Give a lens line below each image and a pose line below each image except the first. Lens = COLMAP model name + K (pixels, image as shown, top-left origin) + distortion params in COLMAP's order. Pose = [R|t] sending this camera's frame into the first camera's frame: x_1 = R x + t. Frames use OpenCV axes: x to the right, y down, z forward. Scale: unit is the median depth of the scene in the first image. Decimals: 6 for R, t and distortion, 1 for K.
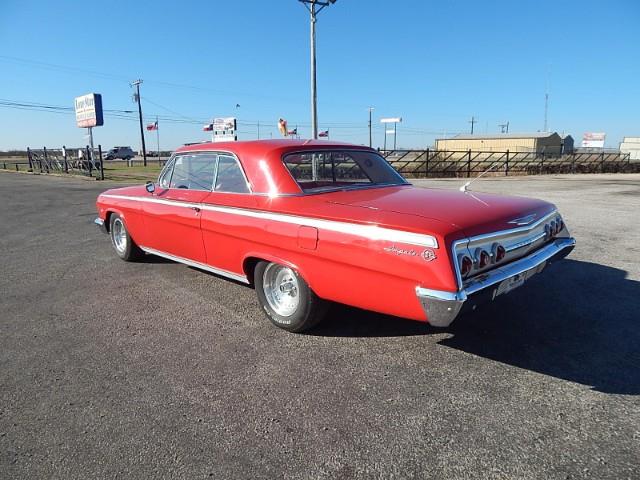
lens RADIAL K [[424.8, 0, 320.1], [0, 424.8, 239.6], [0, 0, 1]] dist [-0.005014, -0.003522]
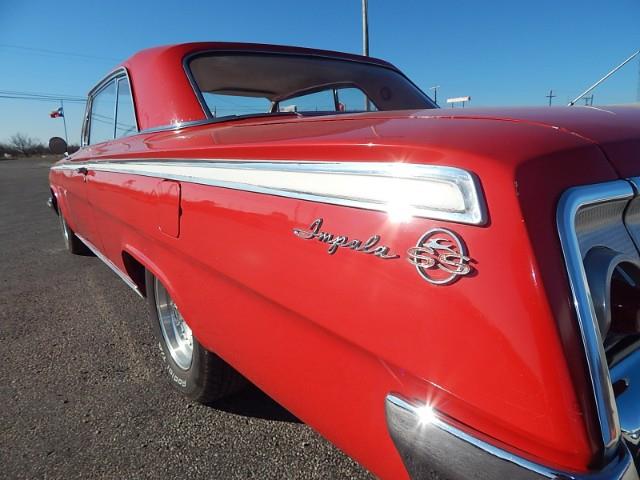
lens RADIAL K [[424.8, 0, 320.1], [0, 424.8, 239.6], [0, 0, 1]] dist [-0.005014, -0.003522]
pose [[0.988530, -0.005986, -0.150903, 0.087670], [0.010371, 0.999546, 0.028289, 0.008048], [0.150665, -0.029530, 0.988144, 0.299173]]
